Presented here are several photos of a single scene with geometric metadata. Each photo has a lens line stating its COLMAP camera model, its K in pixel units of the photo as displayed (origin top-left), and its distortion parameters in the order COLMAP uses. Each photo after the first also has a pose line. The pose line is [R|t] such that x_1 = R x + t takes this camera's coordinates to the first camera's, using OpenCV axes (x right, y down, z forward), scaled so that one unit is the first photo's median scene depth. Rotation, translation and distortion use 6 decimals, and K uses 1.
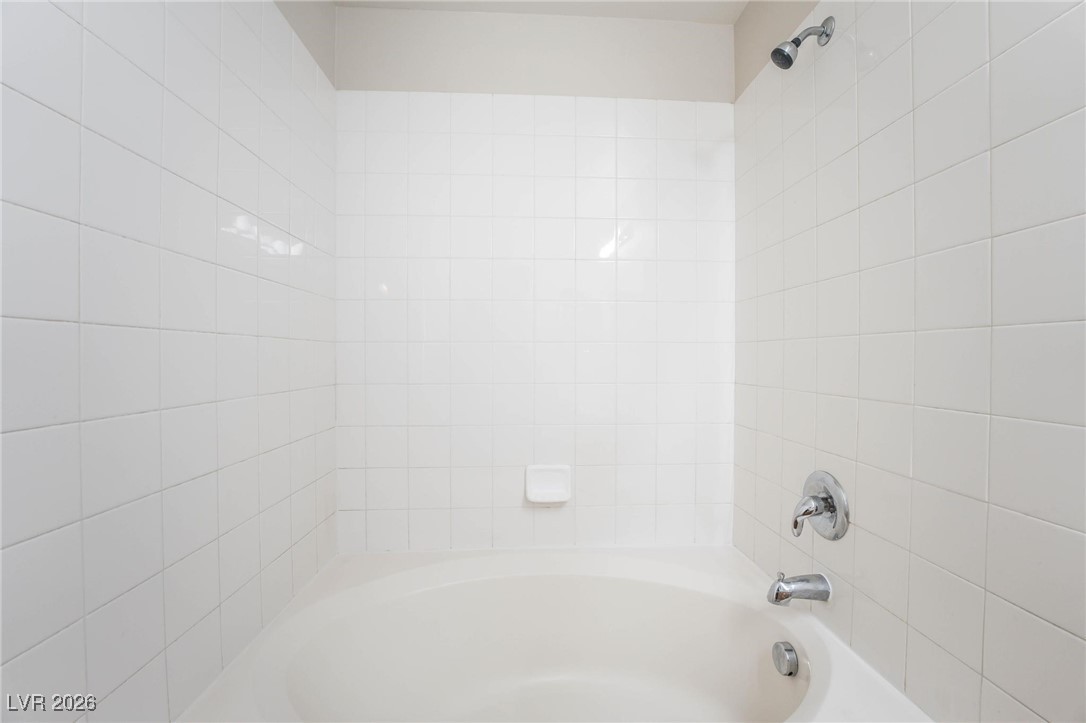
lens RADIAL K [[432.3, 0, 541.9], [0, 432.3, 361.5], [0, 0, 1]] dist [0.000168, 0.000007]
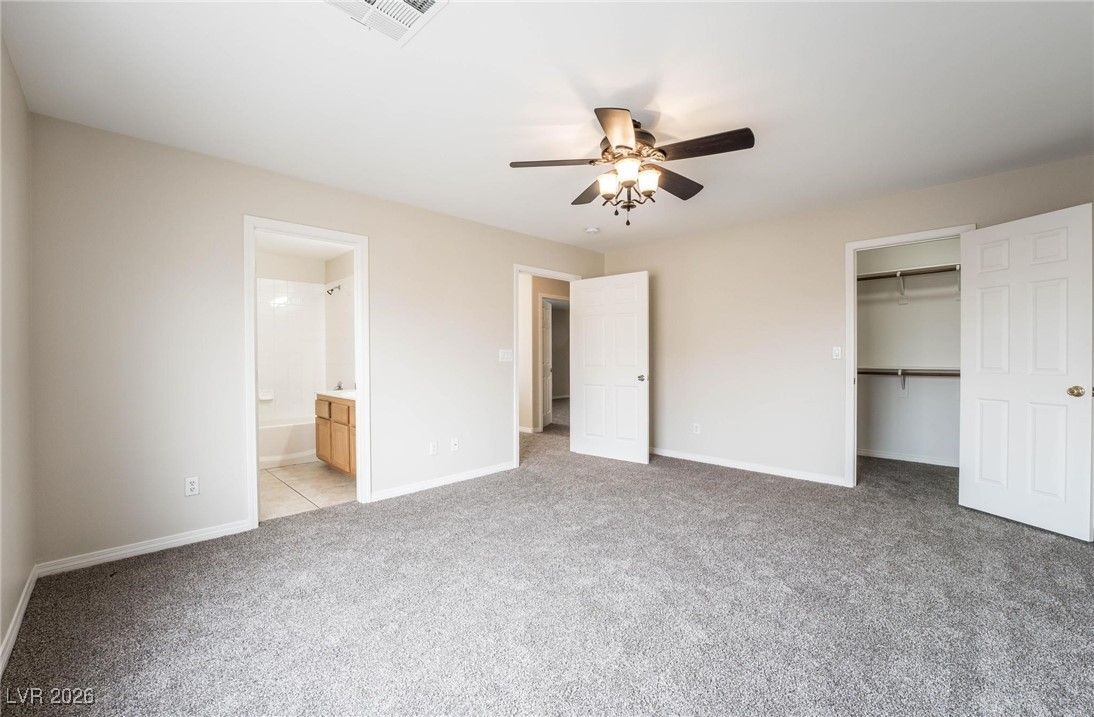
lens RADIAL K [[458.1, 0, 545.4], [0, 458.1, 359.5], [0, 0, 1]] dist [-0.000809, -0.000022]
pose [[0.757663, -0.012268, 0.652531, -0.682929], [0.007661, 0.999922, 0.009904, -0.011246], [-0.652601, -0.002505, 0.757698, -3.207589]]
